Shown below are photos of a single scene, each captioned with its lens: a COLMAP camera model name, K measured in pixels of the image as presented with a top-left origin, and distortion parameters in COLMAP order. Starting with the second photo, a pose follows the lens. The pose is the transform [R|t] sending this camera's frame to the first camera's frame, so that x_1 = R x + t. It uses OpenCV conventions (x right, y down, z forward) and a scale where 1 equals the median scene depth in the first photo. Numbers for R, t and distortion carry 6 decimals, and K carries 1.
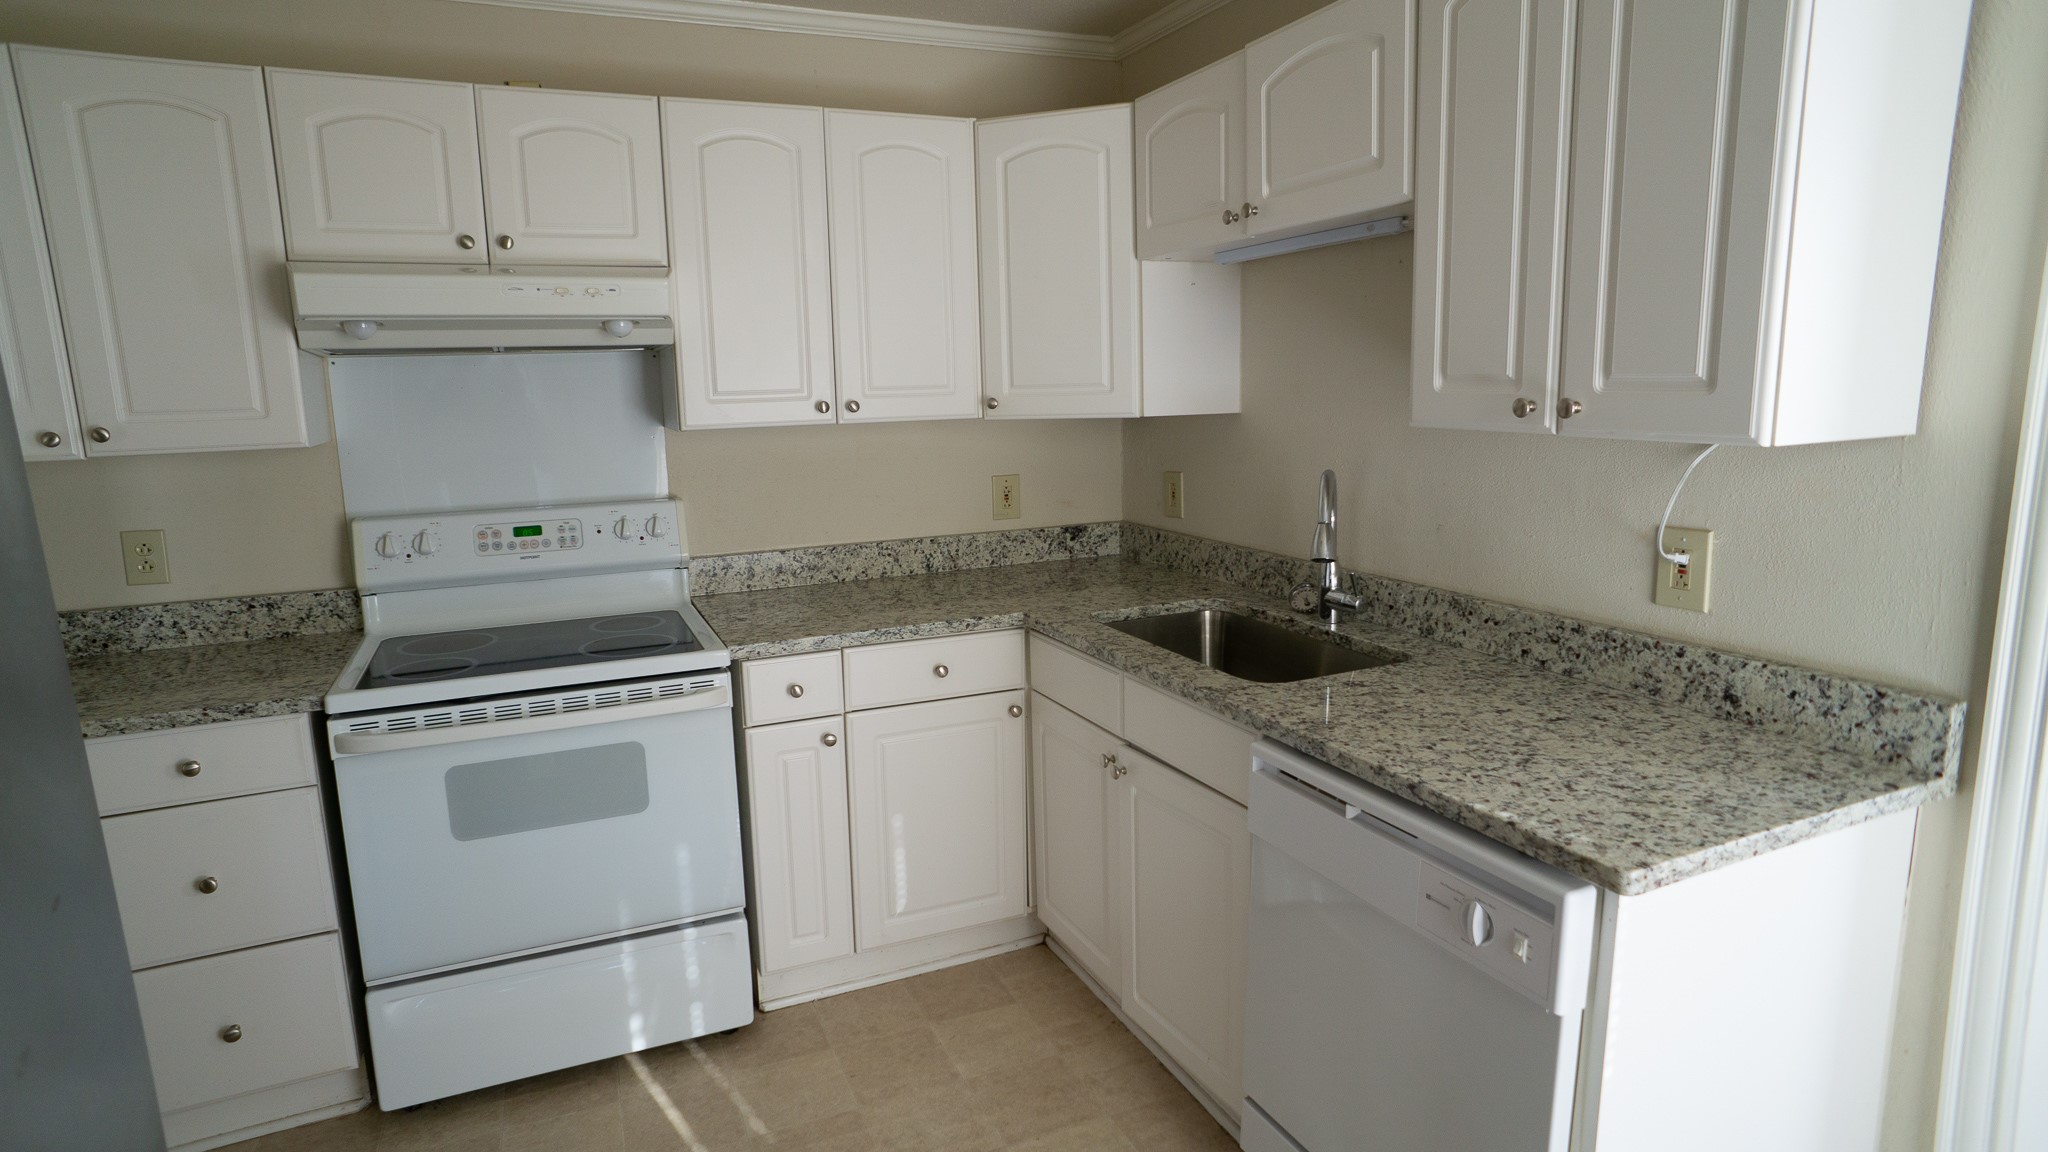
lens RADIAL K [[1082.5, 0, 996.5], [0, 1082.5, 559.1], [0, 0, 1]] dist [-0.073666, 0.050924]
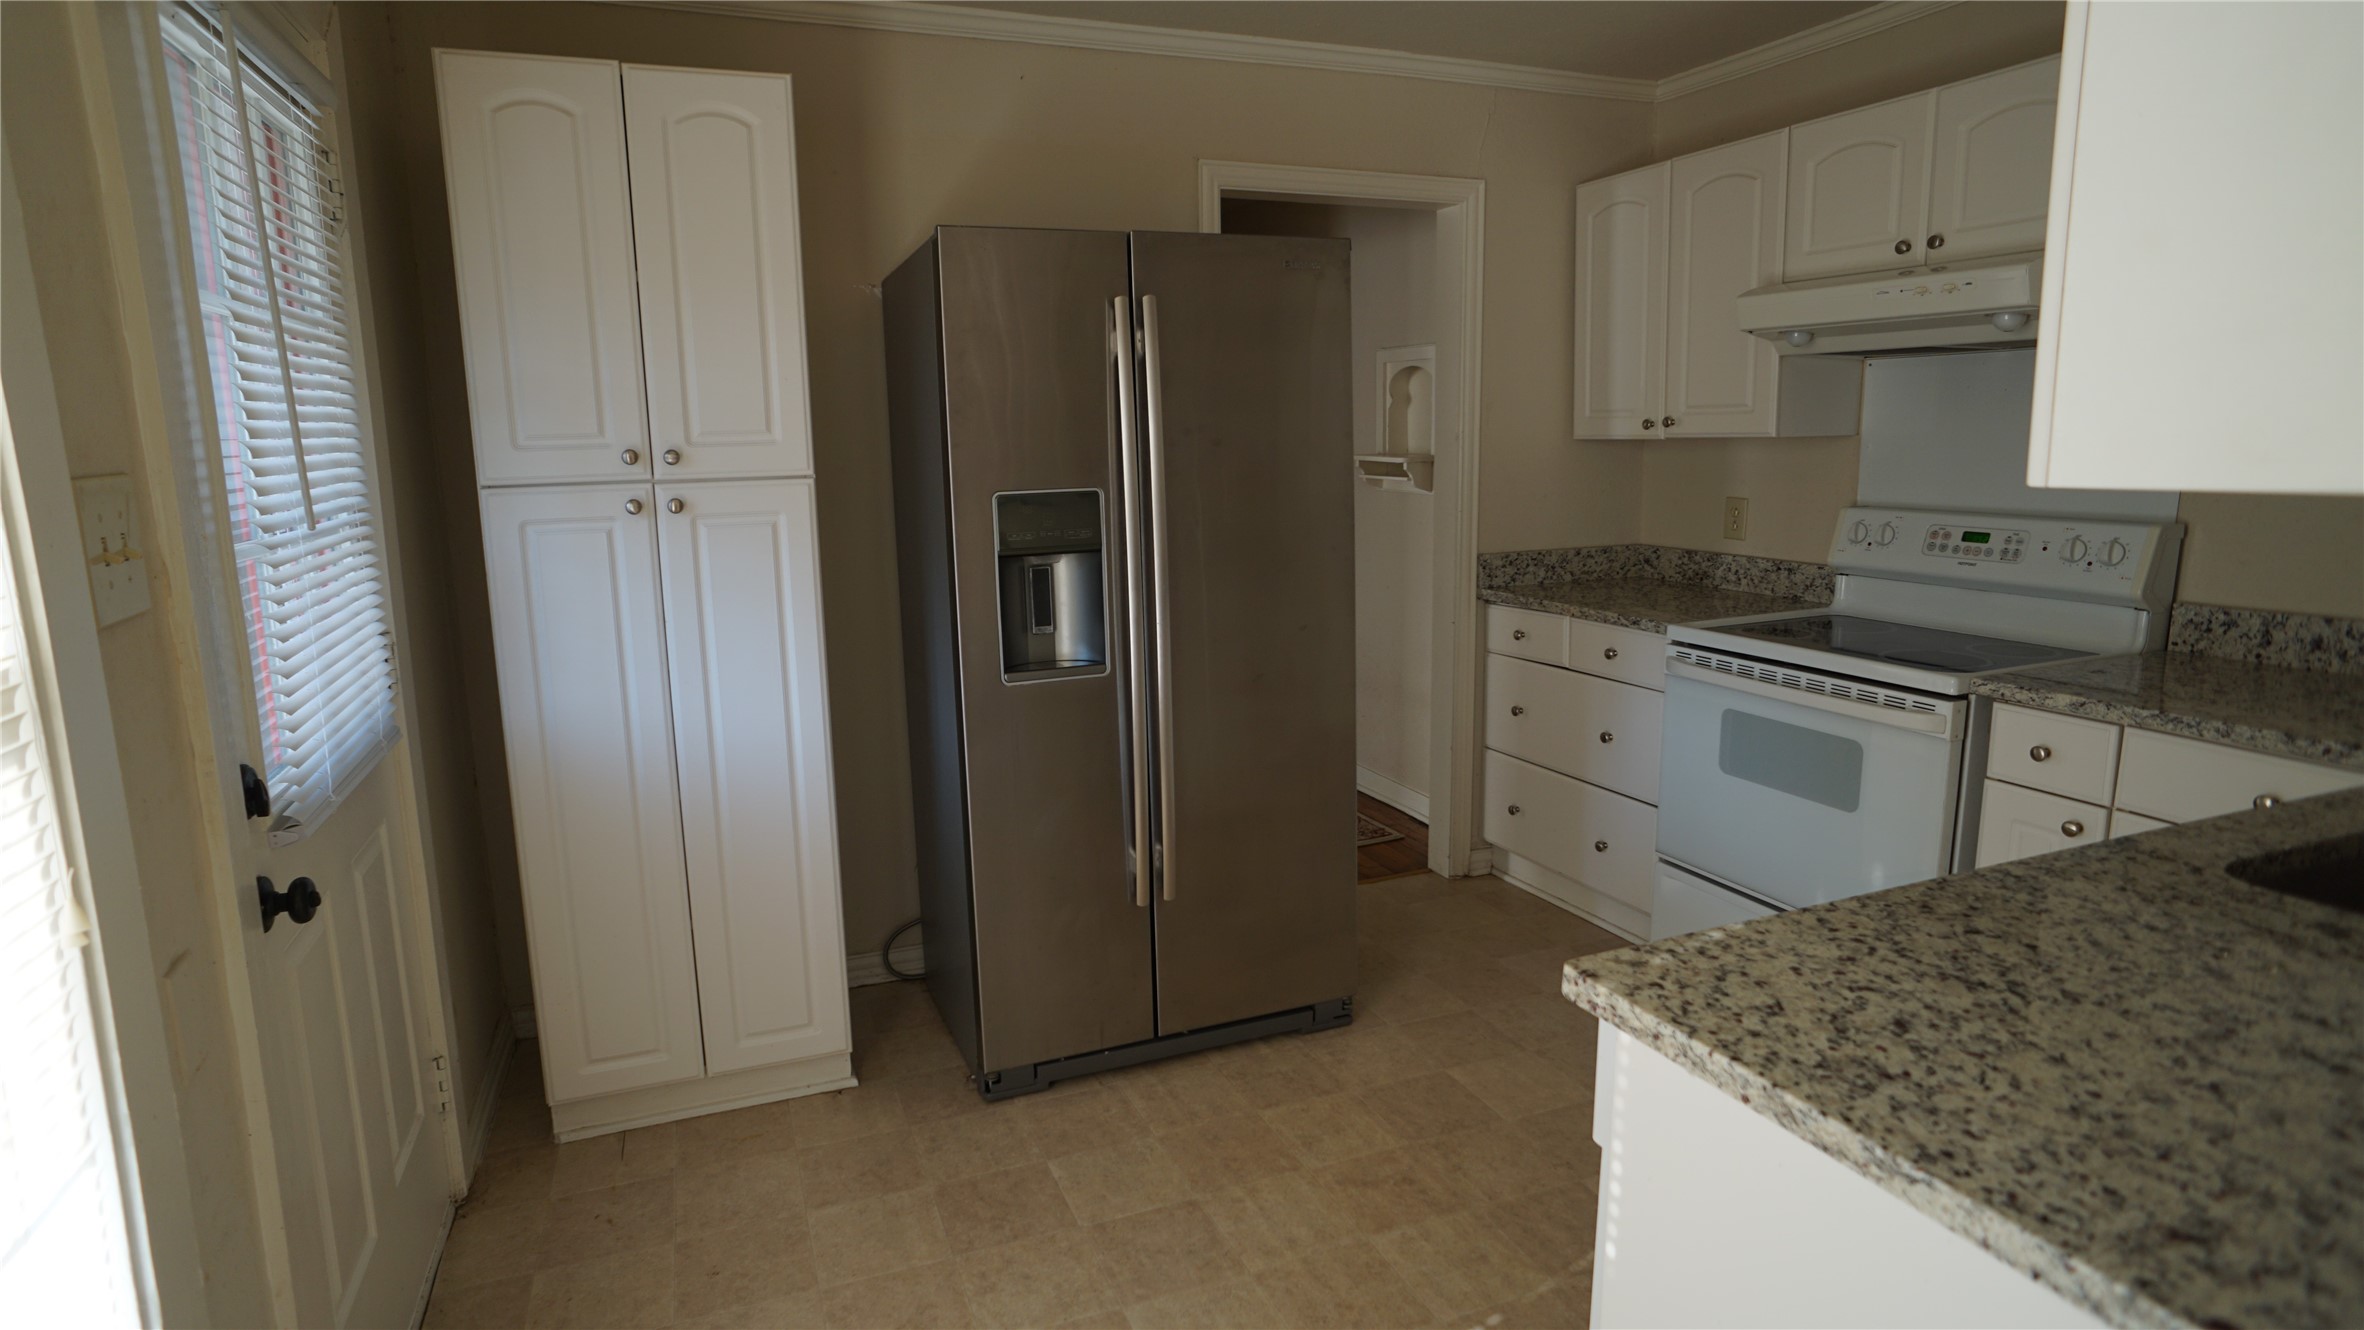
lens RADIAL K [[1249.6, 0, 1150.3], [0, 1249.6, 645.5], [0, 0, 1]] dist [-0.073666, 0.050924]
pose [[-0.037106, 0.194263, -0.980248, 0.784850], [-0.141798, 0.969974, 0.197594, -0.049750], [0.989200, 0.146329, -0.008445, 0.333024]]
